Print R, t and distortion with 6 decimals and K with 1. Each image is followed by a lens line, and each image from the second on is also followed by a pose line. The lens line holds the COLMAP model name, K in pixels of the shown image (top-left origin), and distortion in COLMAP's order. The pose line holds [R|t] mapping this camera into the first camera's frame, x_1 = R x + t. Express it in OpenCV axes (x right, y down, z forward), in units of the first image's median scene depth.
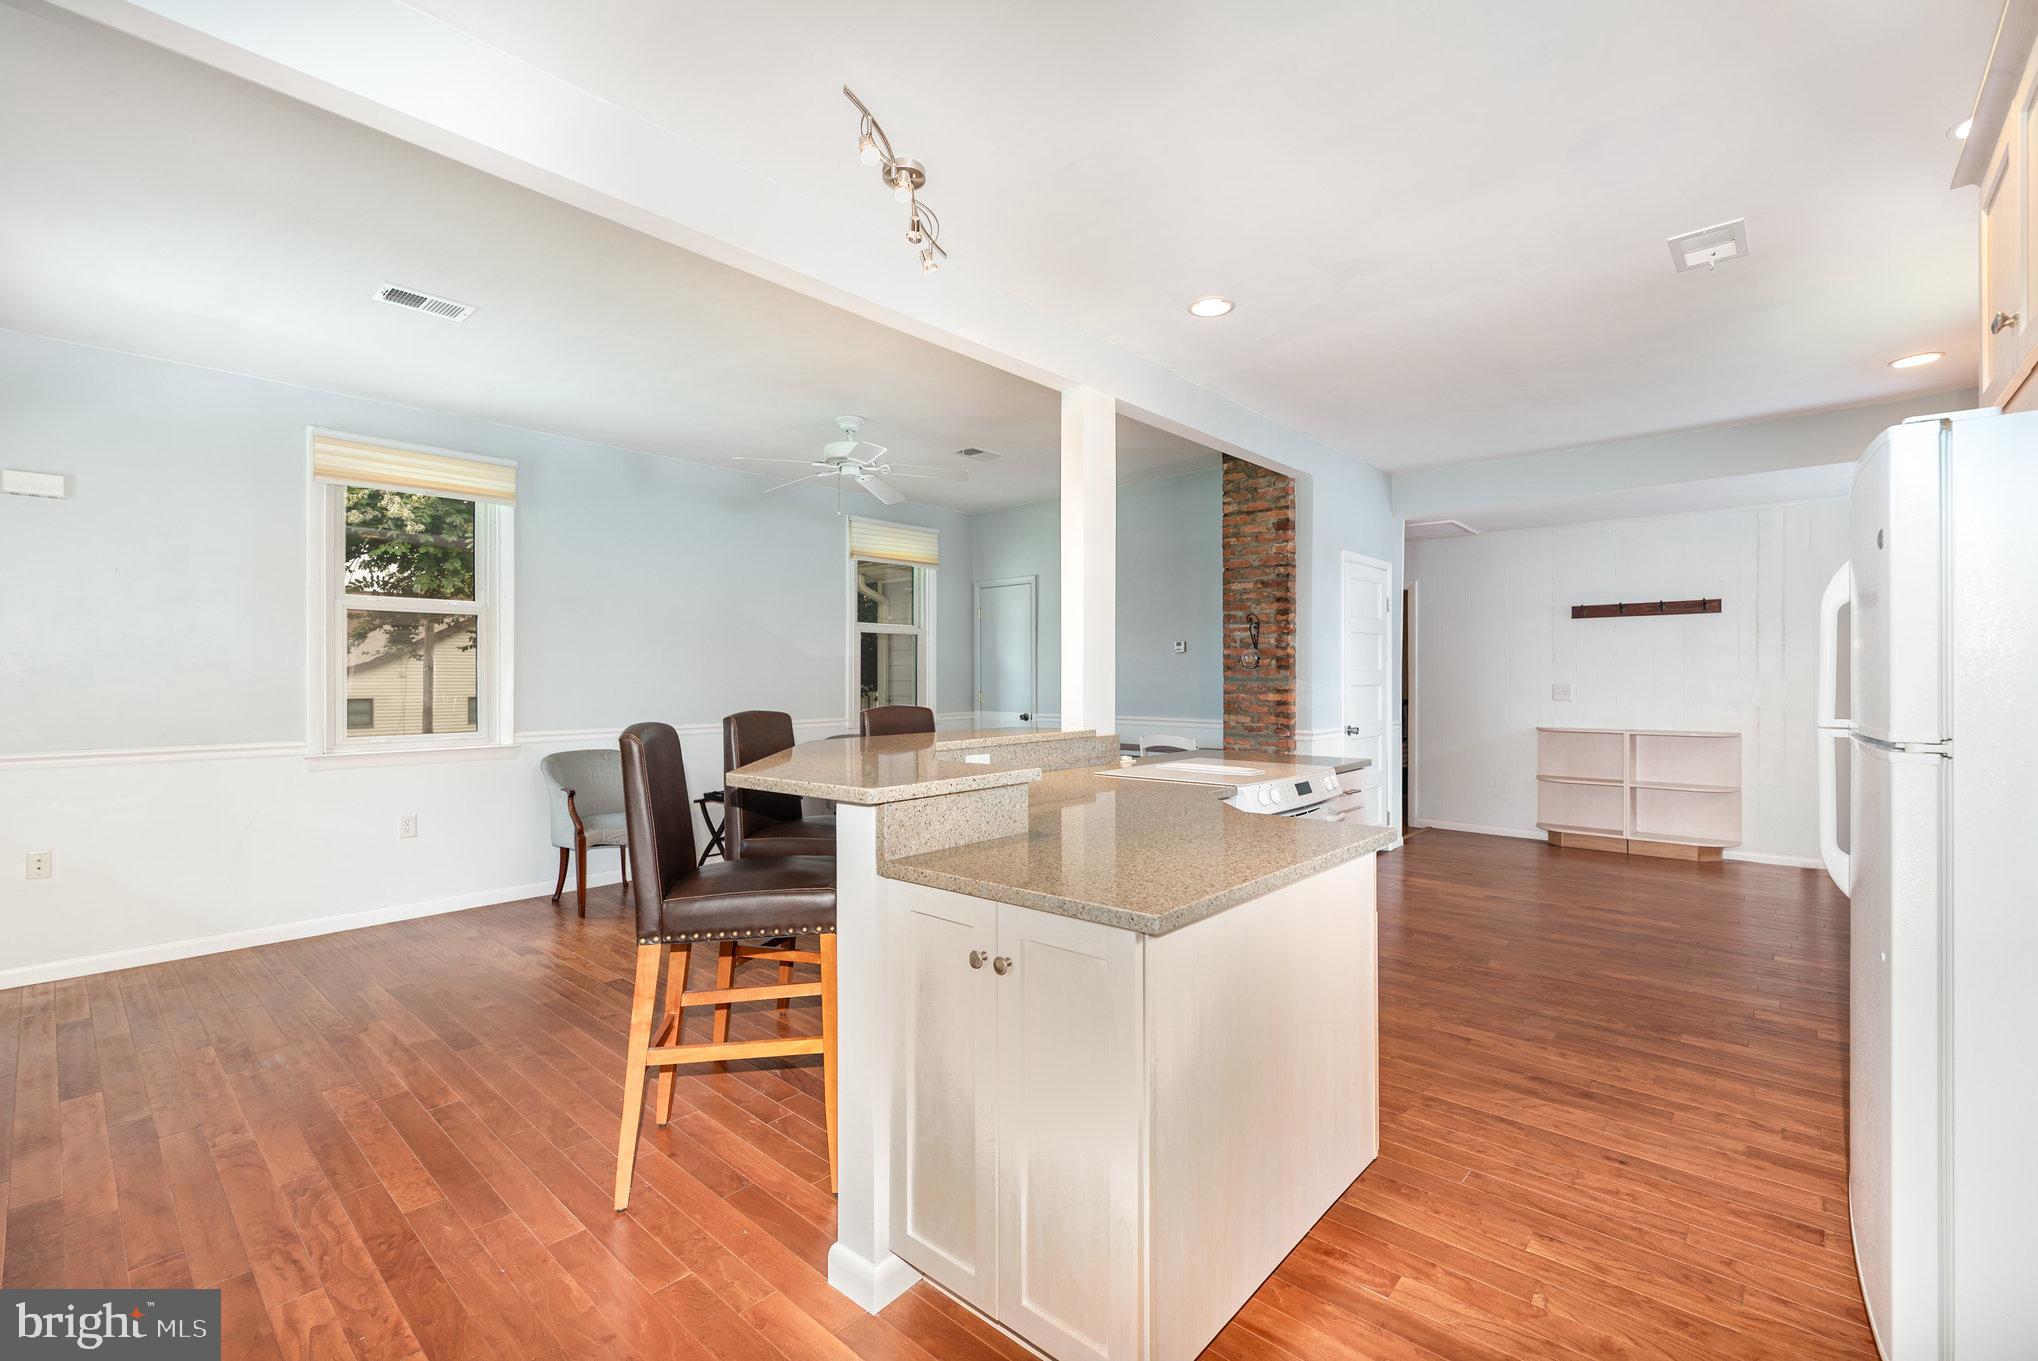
lens RADIAL K [[884.7, 0, 1033.5], [0, 884.7, 670.1], [0, 0, 1]] dist [0.000780, -0.000597]
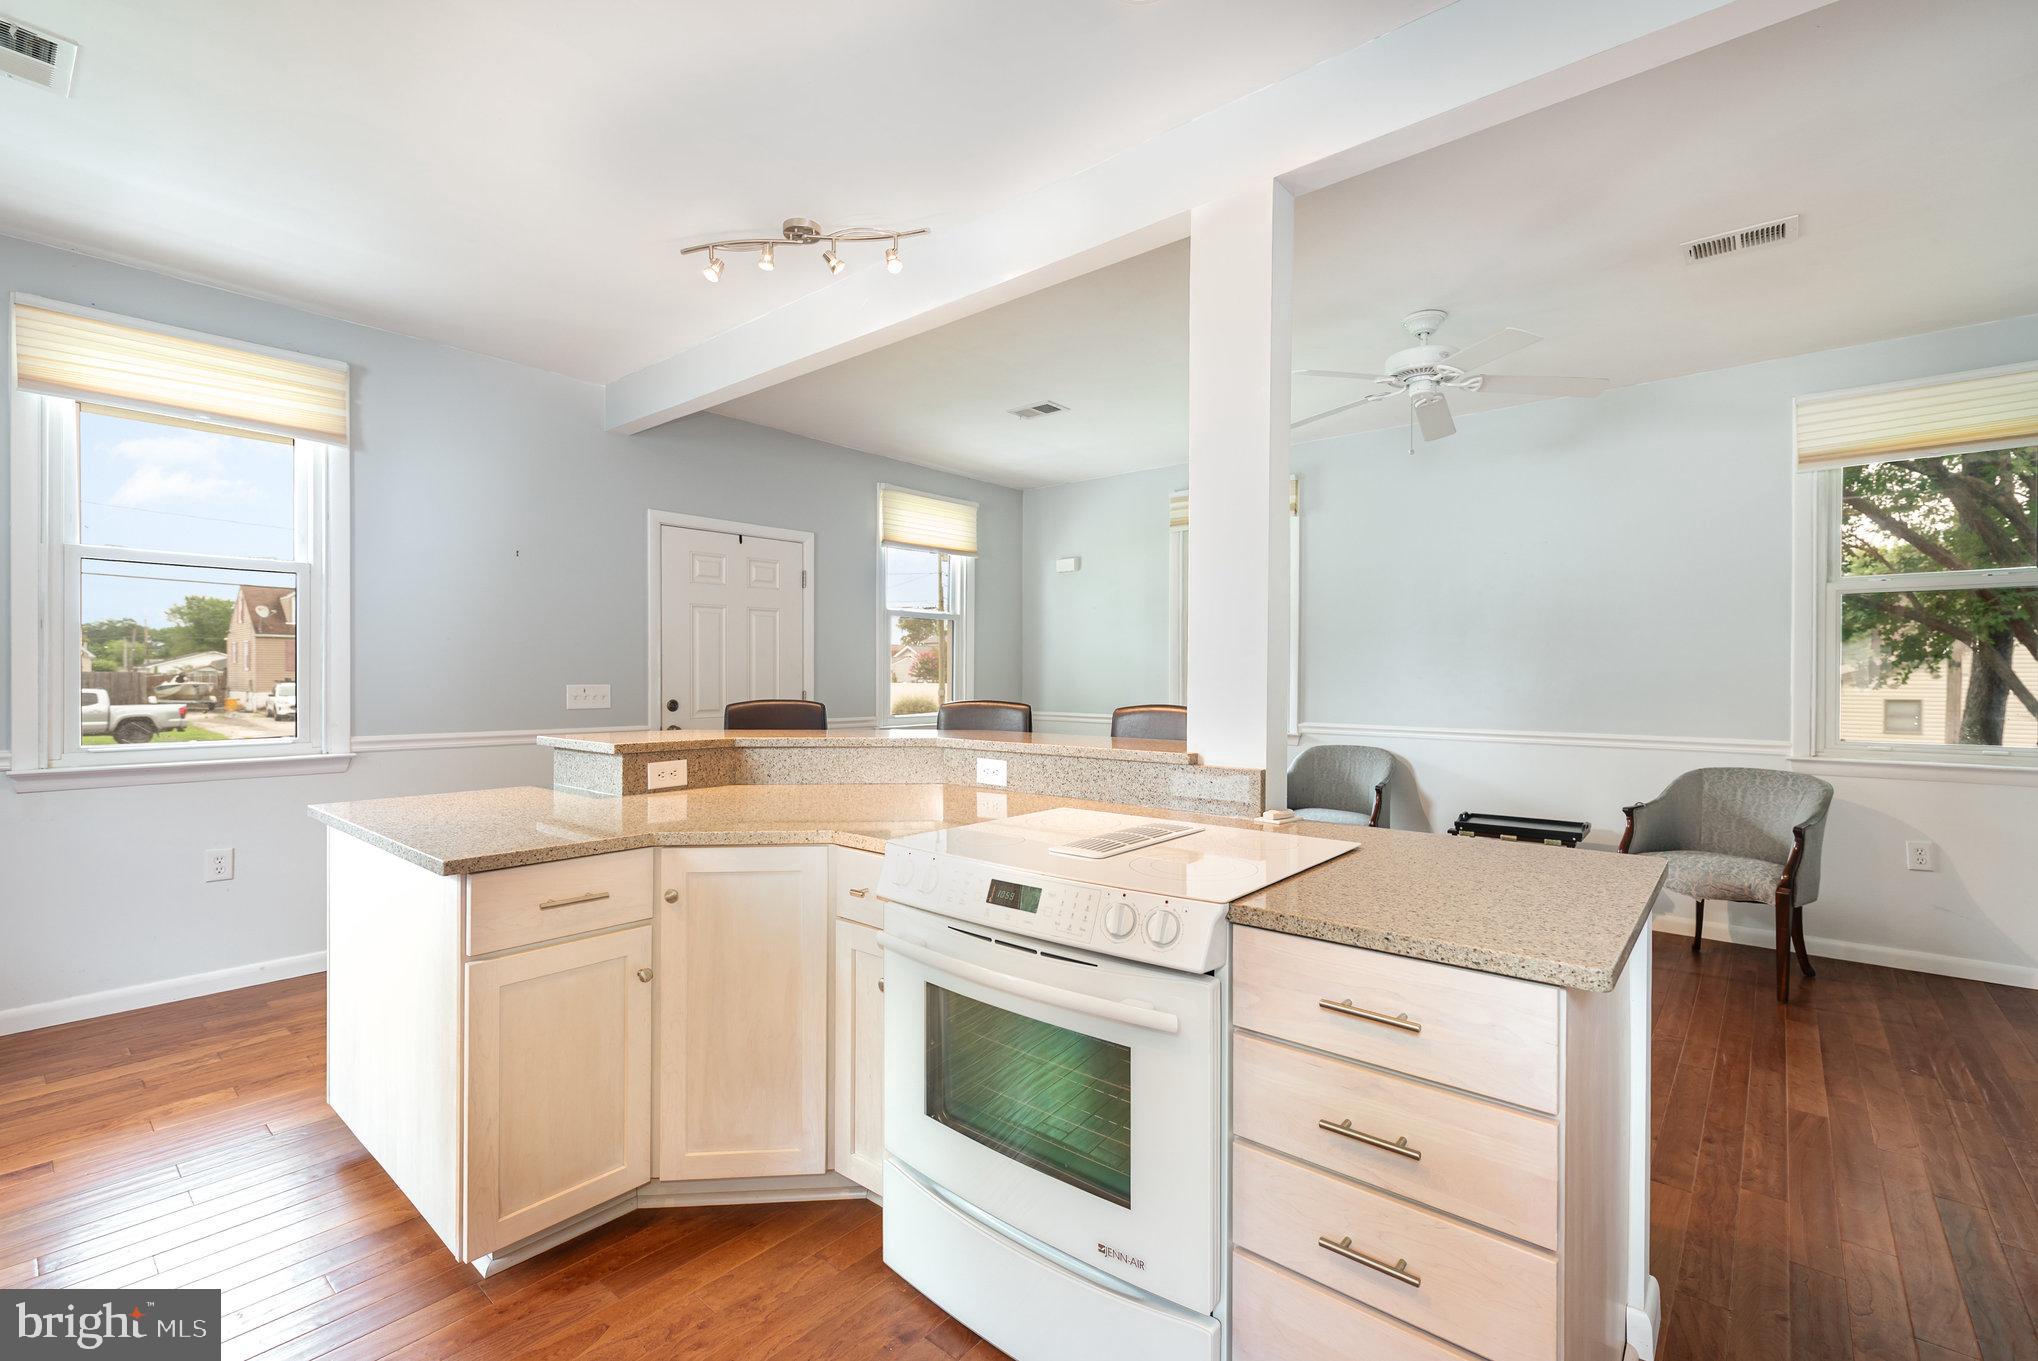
lens RADIAL K [[884.7, 0, 1010.1], [0, 884.7, 679.3], [0, 0, 1]] dist [0.000780, -0.000597]
pose [[0.031323, 0.007555, -0.999481, 0.473316], [0.004892, 0.999958, 0.007712, 0.006694], [0.999497, -0.005131, 0.031285, 0.565284]]
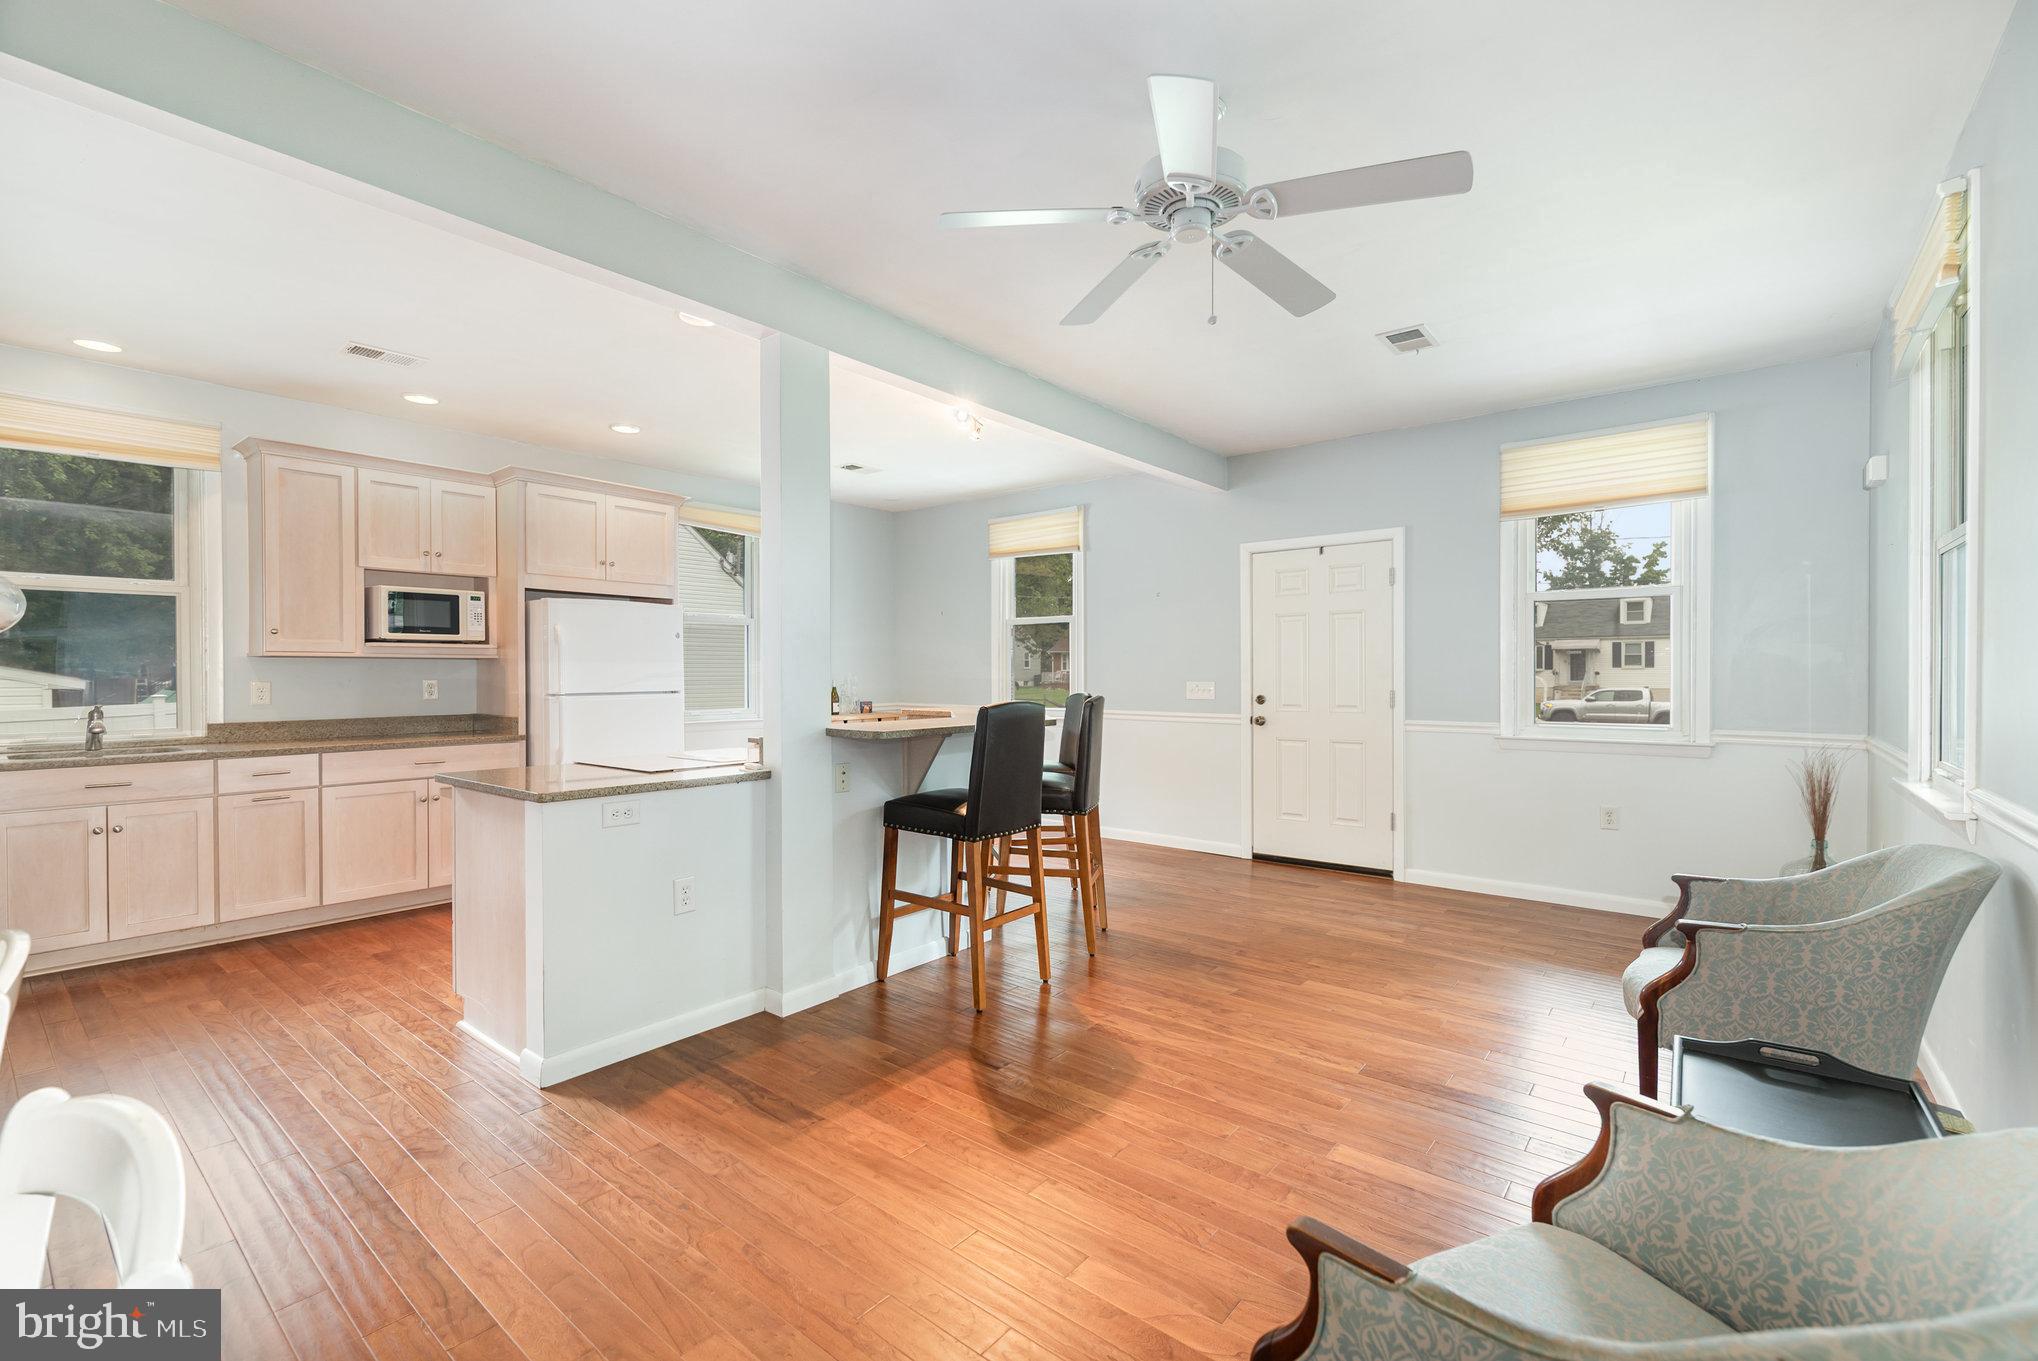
lens RADIAL K [[884.7, 0, 1028.1], [0, 884.7, 678.1], [0, 0, 1]] dist [0.000780, -0.000597]
pose [[-0.998278, 0.005215, -0.058434, -0.082664], [0.005420, 0.999980, -0.003355, 0.013860], [0.058415, -0.003666, -0.998286, 1.330414]]
